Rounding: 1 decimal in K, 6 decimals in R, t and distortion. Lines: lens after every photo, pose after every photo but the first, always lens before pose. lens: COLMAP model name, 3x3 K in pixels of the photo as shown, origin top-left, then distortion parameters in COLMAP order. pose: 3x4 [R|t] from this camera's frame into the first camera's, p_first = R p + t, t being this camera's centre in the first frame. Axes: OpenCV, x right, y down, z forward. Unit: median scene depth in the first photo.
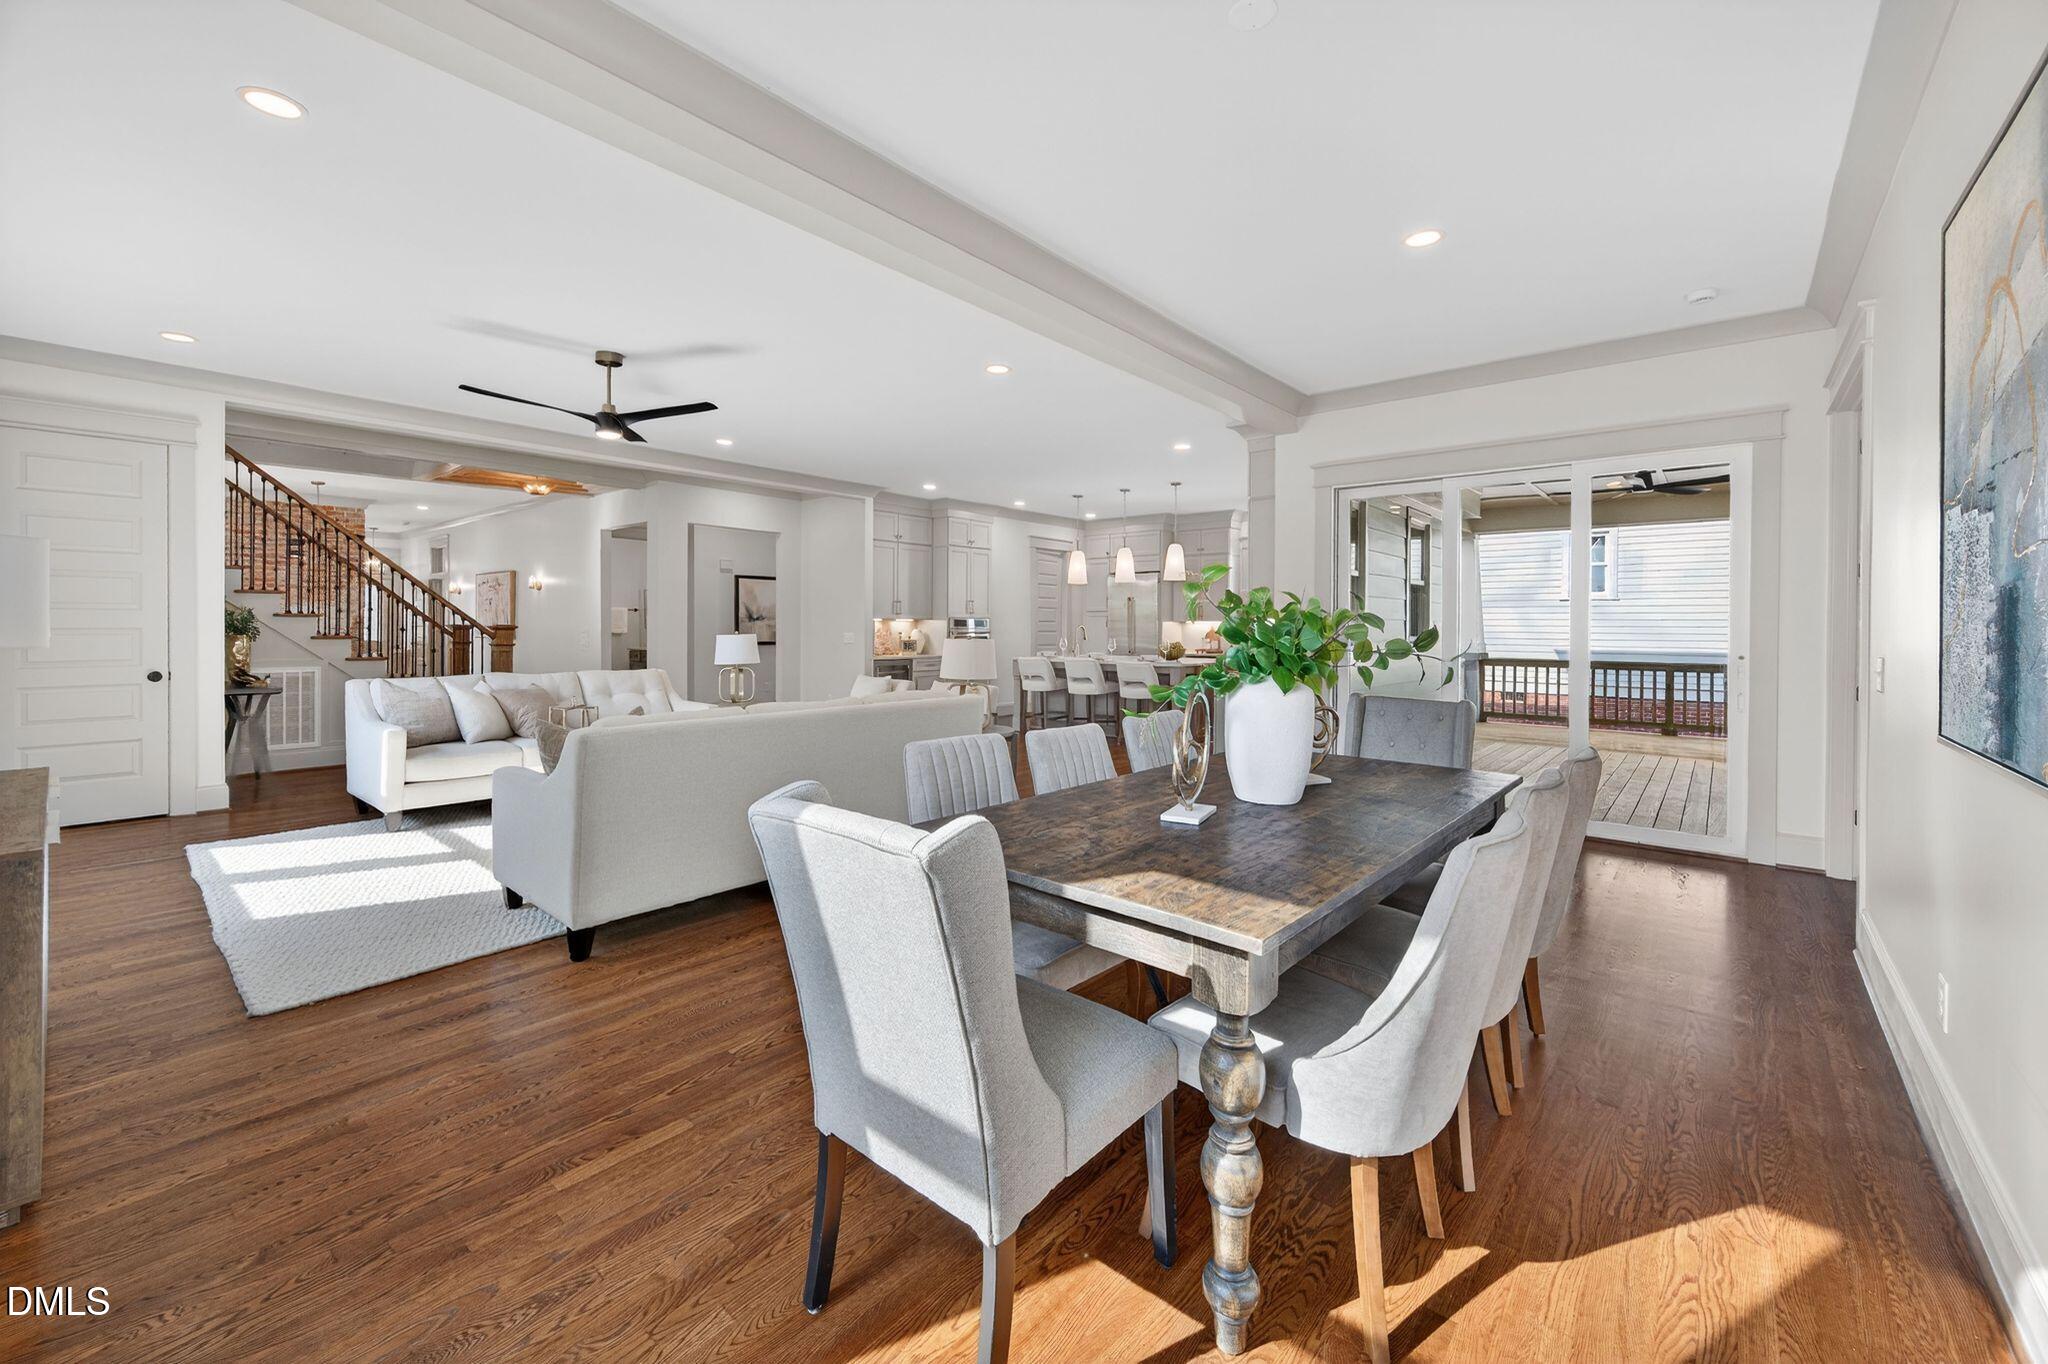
lens RADIAL K [[818.4, 0, 1017.2], [0, 818.4, 627.4], [0, 0, 1]] dist [0.001180, -0.000069]
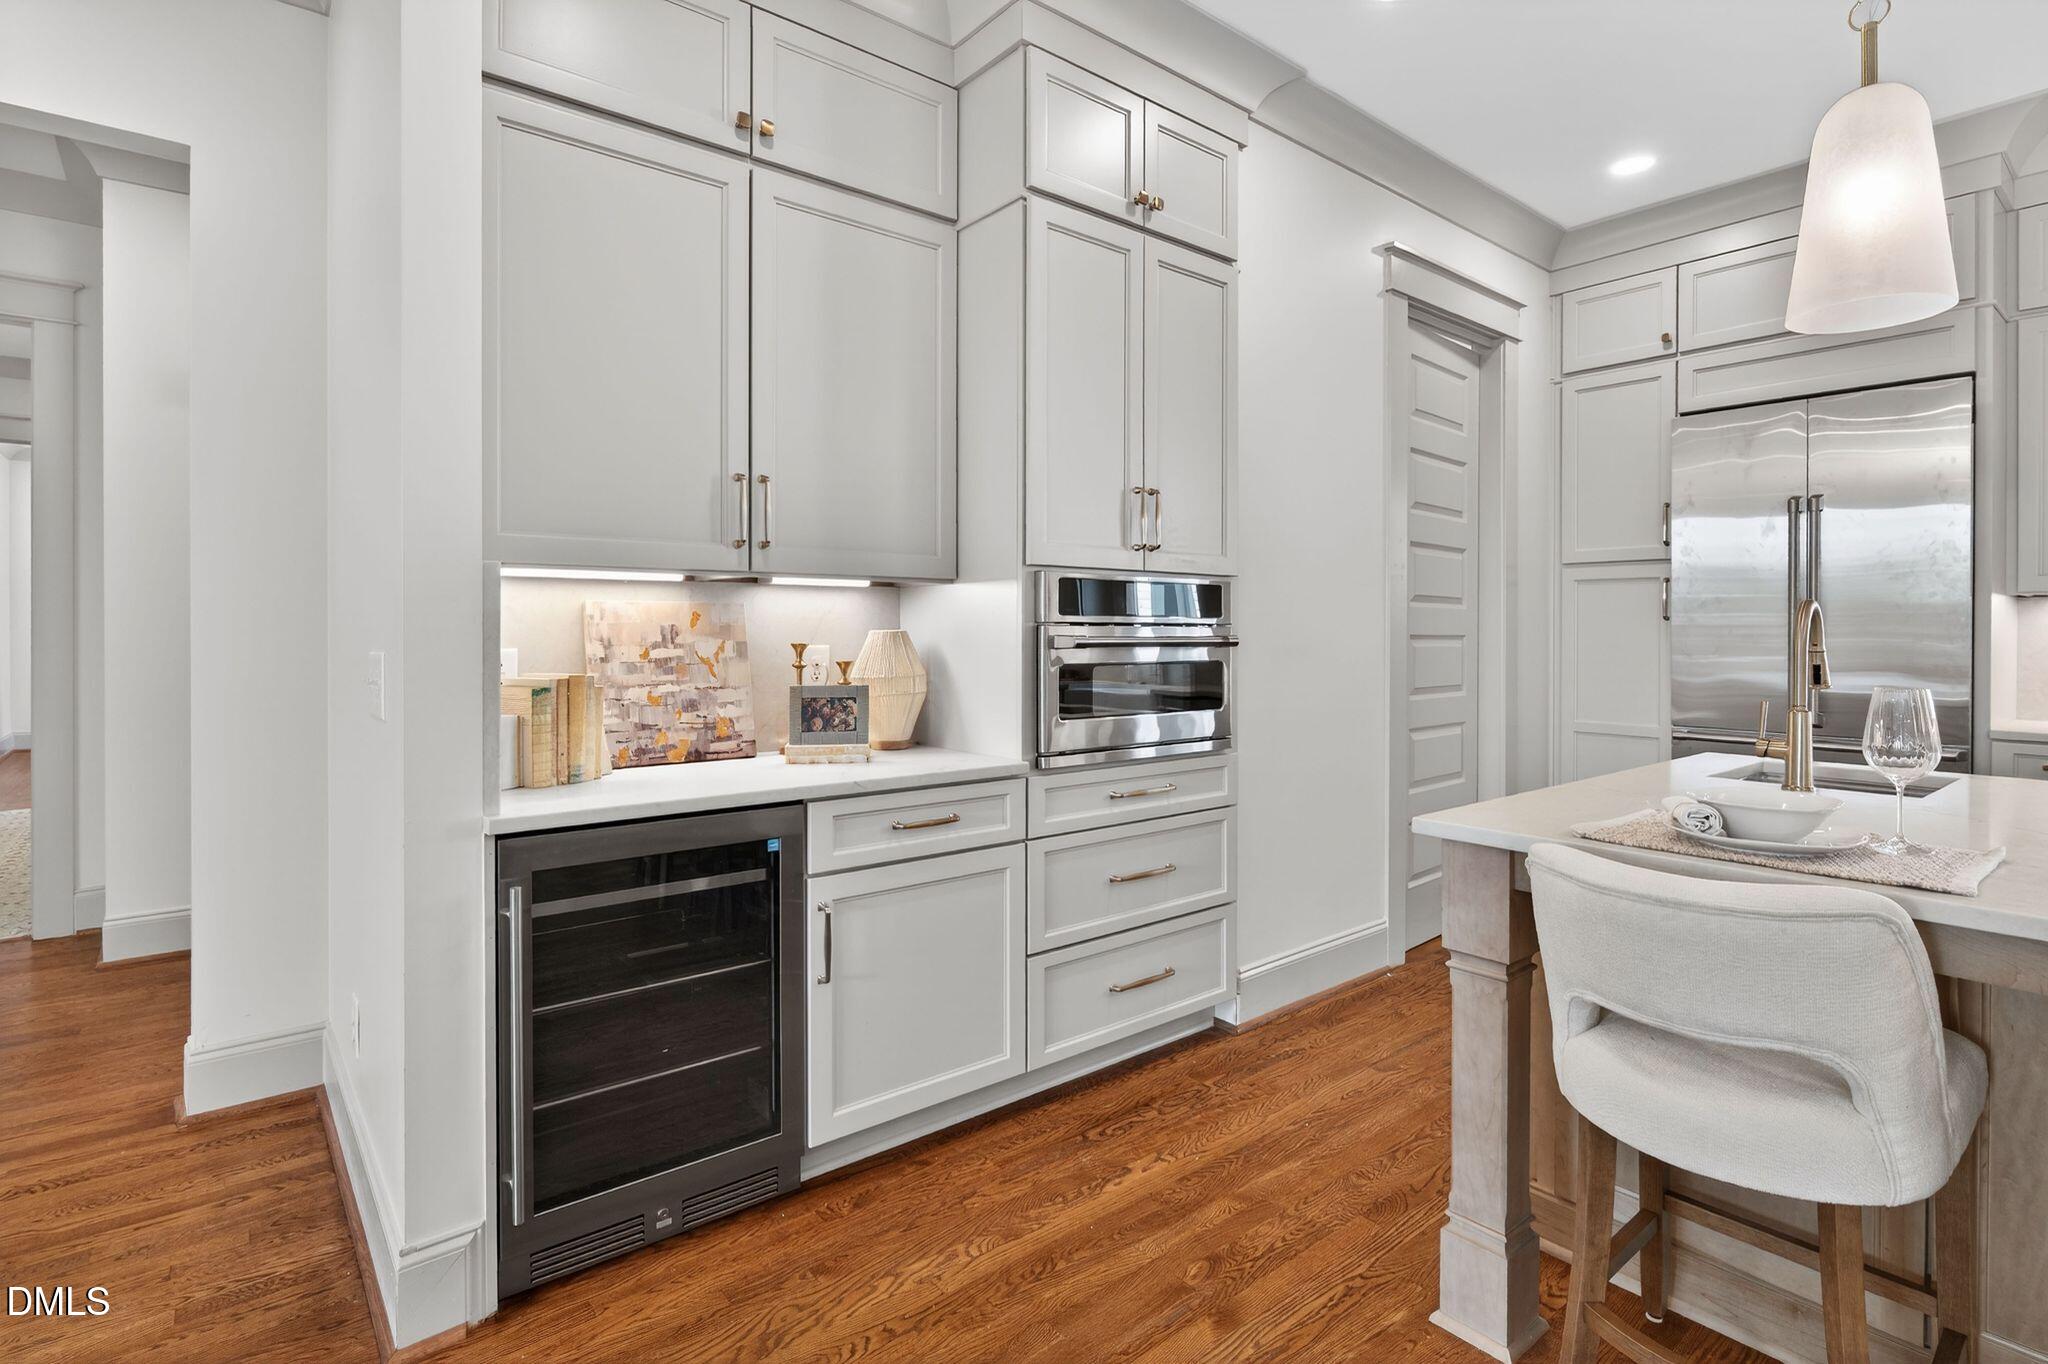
lens RADIAL K [[1013.3, 0, 1031.4], [0, 1013.3, 621.4], [0, 0, 1]] dist [-0.001312, -0.000016]
pose [[0.984473, -0.004994, -0.175464, -0.049254], [0.003842, 0.999969, -0.006905, 0.003013], [0.175493, 0.006124, 0.984462, 0.914566]]
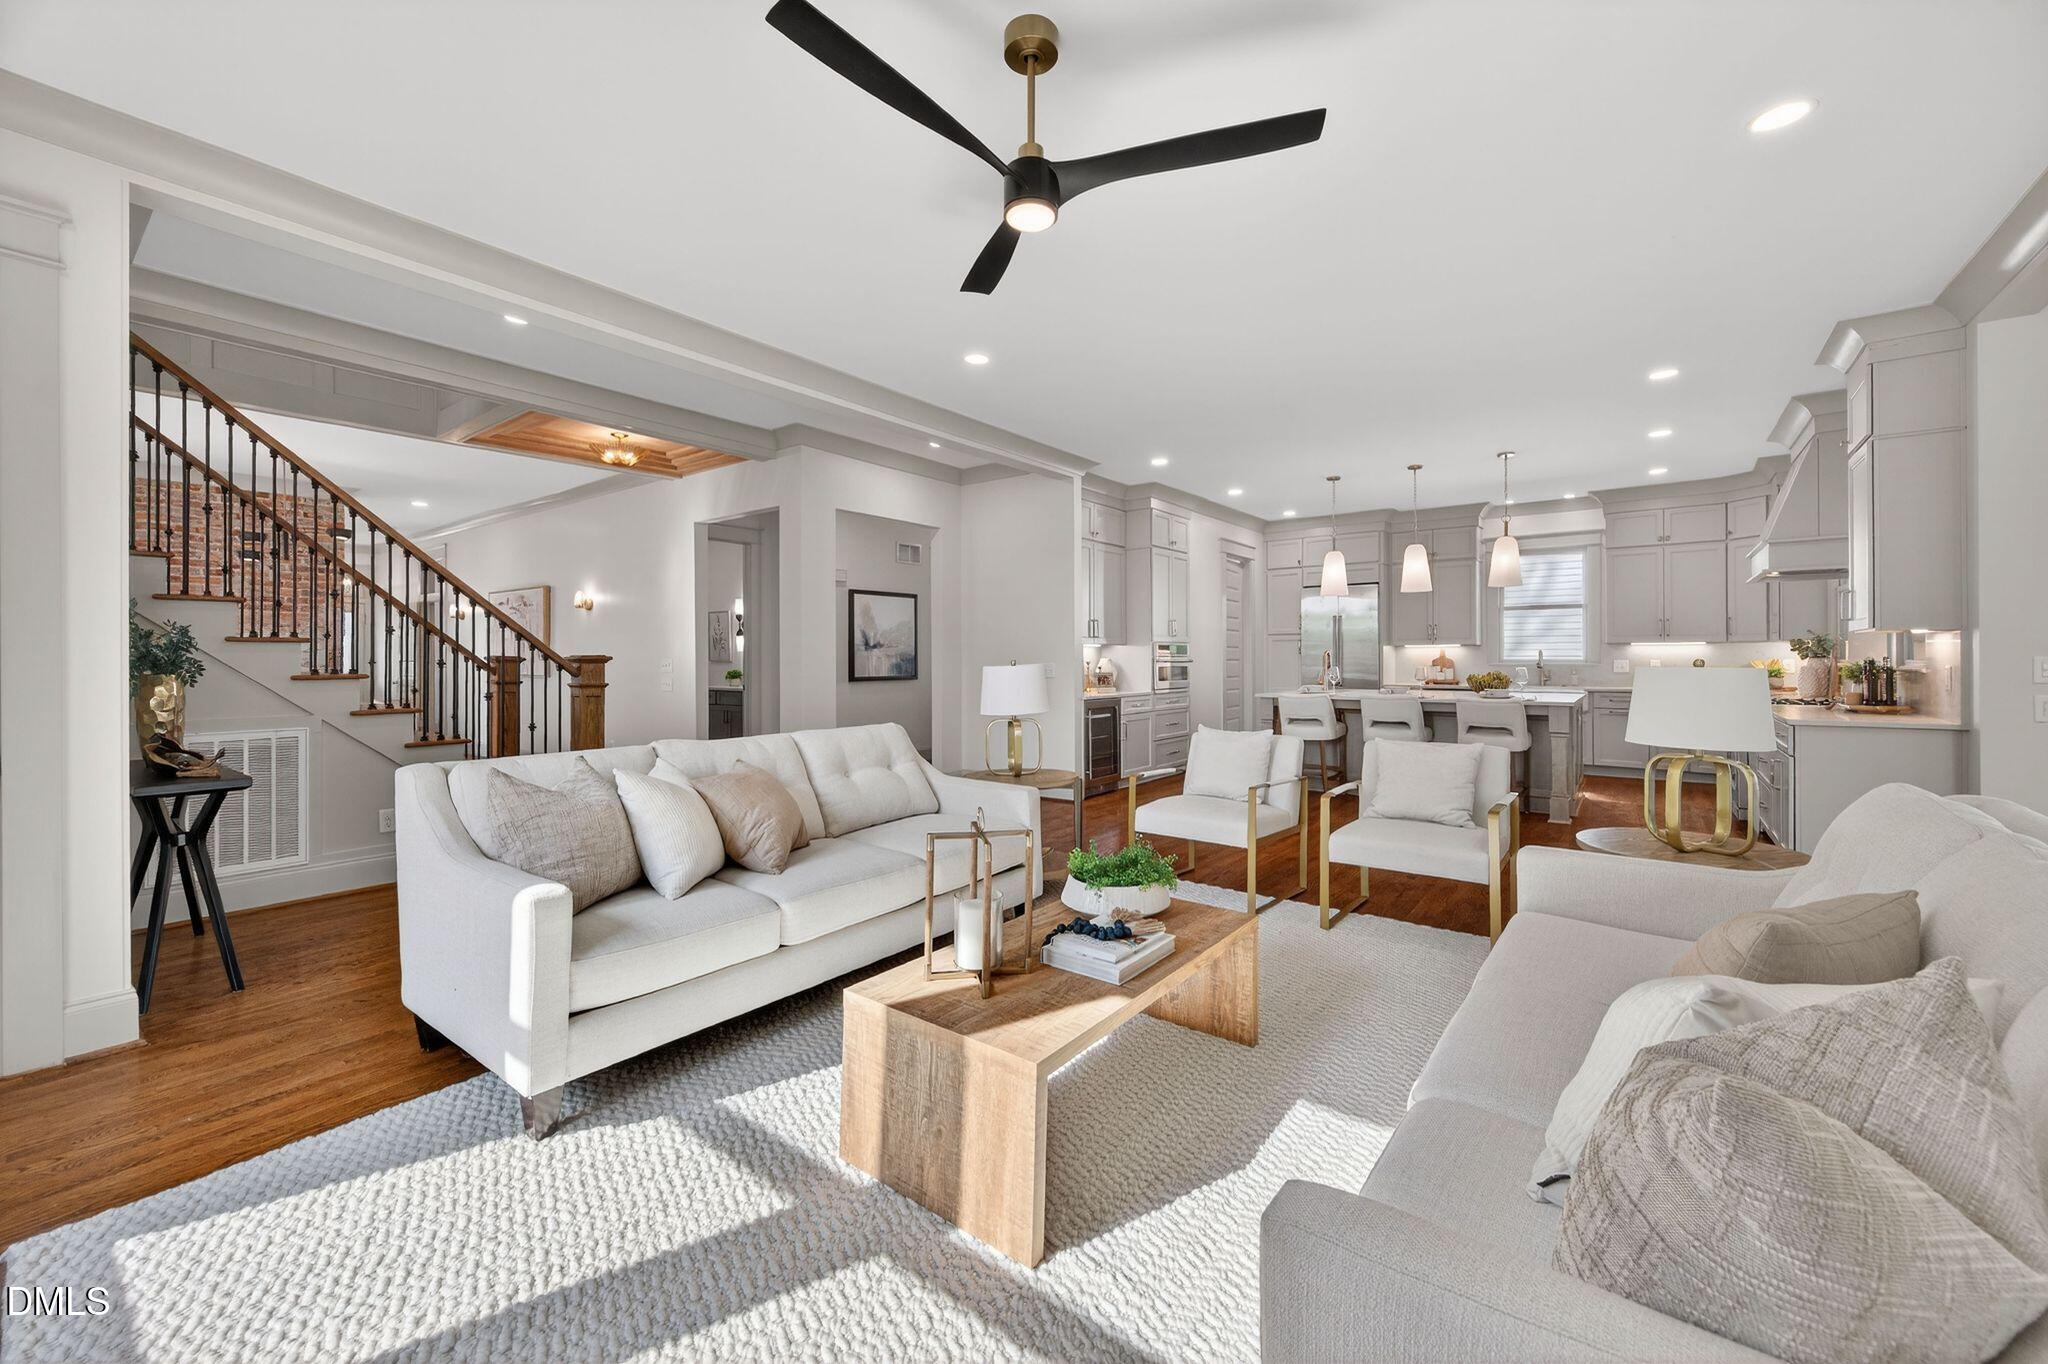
lens RADIAL K [[809.4, 0, 1022.0], [0, 809.4, 654.2], [0, 0, 1]] dist [-0.001036, -0.000271]
pose [[0.998536, -0.010312, 0.053104, -0.292969], [0.010653, 0.999924, -0.006132, 0.003564], [-0.053036, 0.006689, 0.998570, 0.311725]]
